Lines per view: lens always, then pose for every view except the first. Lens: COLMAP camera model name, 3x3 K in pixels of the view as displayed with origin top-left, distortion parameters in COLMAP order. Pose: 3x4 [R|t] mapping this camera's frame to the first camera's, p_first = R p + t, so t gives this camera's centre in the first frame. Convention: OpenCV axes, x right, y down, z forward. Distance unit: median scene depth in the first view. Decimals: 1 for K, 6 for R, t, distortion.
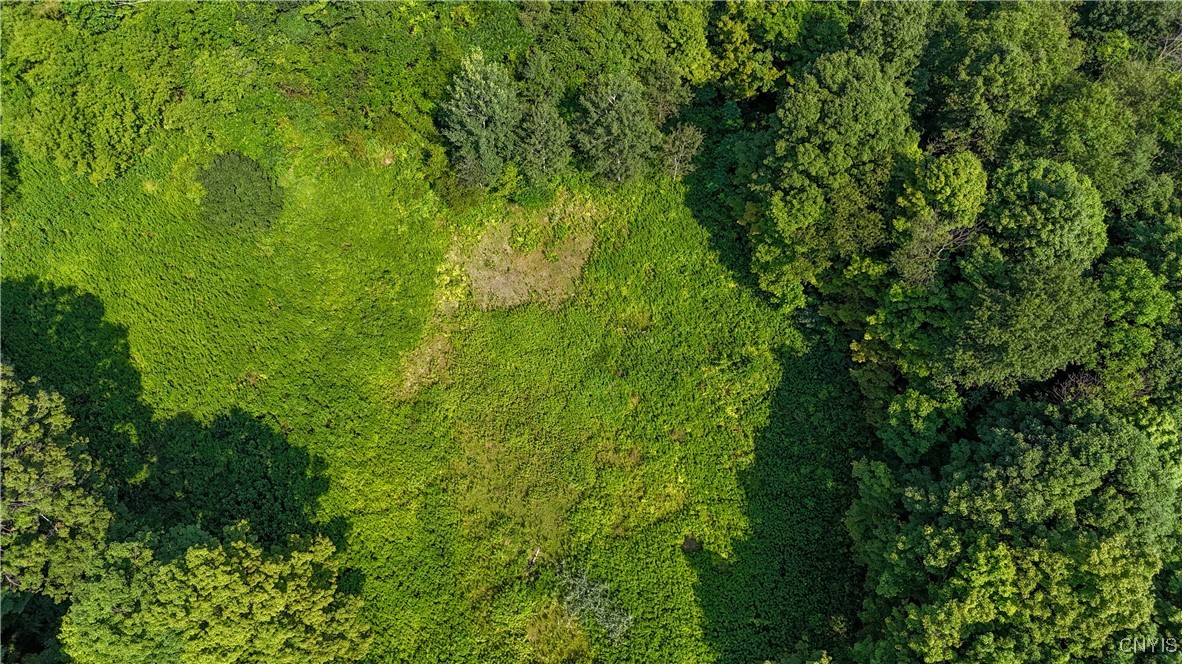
lens RADIAL K [[872.4, 0, 591.0], [0, 872.4, 332.0], [0, 0, 1]] dist [0.107237, -0.194862]
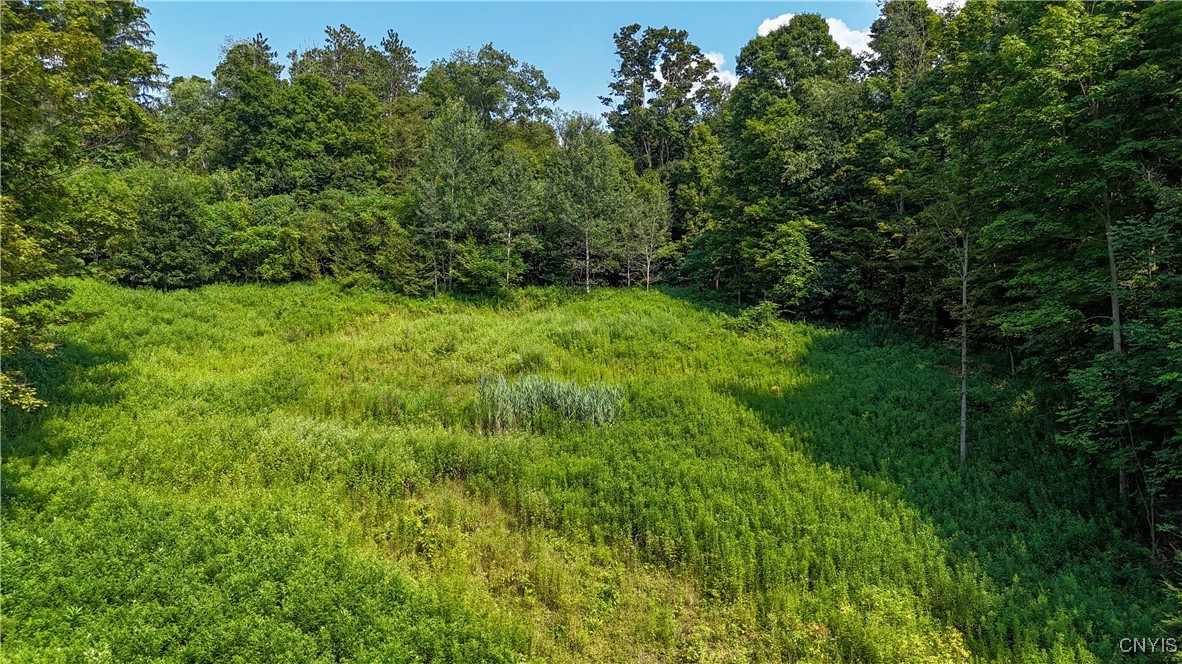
lens RADIAL K [[874.1, 0, 591.9], [0, 874.1, 332.6], [0, 0, 1]] dist [0.076651, -0.085865]
pose [[0.999244, 0.022903, 0.031412, 0.009864], [0.017454, 0.457691, -0.888940, 0.773762], [-0.034736, 0.888816, 0.456946, 0.725354]]
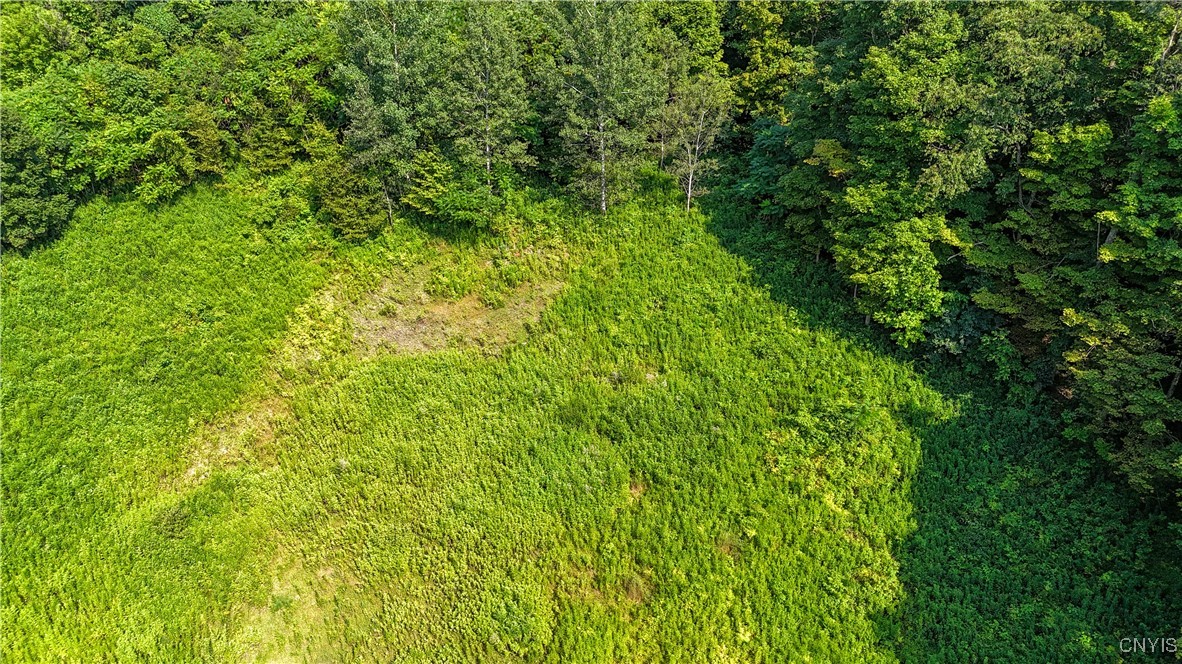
lens RADIAL K [[871.8, 0, 592.6], [0, 871.8, 330.3], [0, 0, 1]] dist [0.077690, -0.080630]
pose [[0.999882, 0.010114, 0.011548, 0.019986], [-0.002553, 0.851378, -0.524546, 0.288333], [-0.015137, 0.524455, 0.851304, 0.575287]]
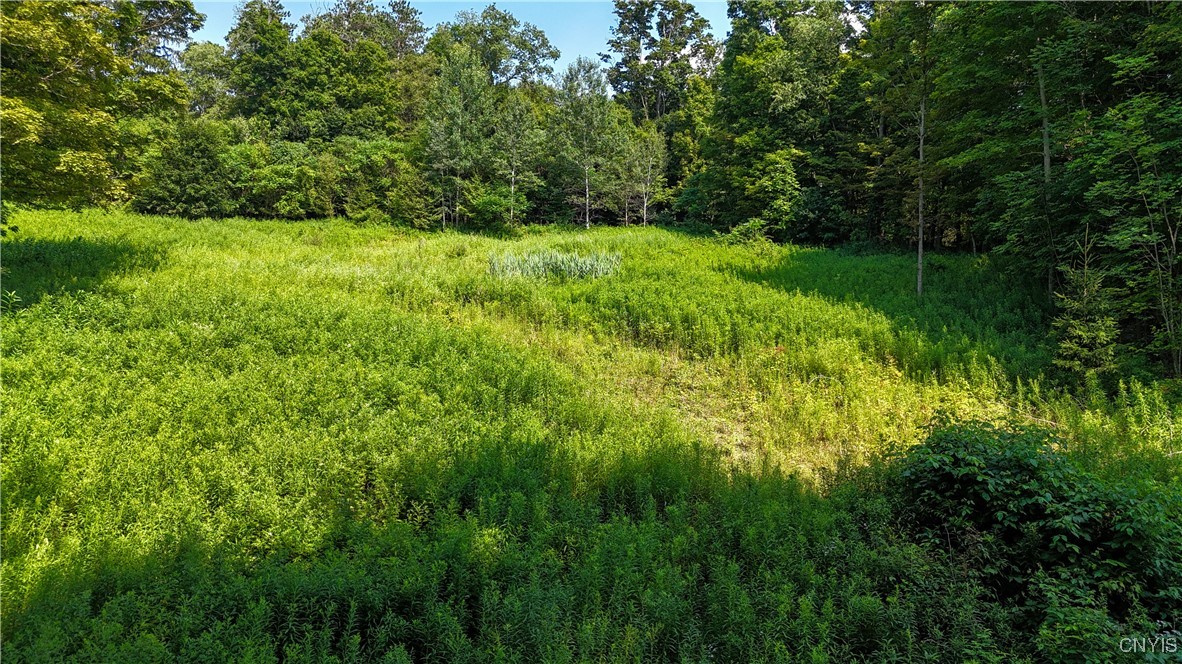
lens RADIAL K [[874.1, 0, 591.9], [0, 874.1, 332.6], [0, 0, 1]] dist [0.076651, -0.085865]
pose [[0.999216, 0.022366, 0.032668, 0.008735], [0.018818, 0.457668, -0.888924, 0.866428], [-0.034833, 0.888842, 0.456888, 0.773378]]
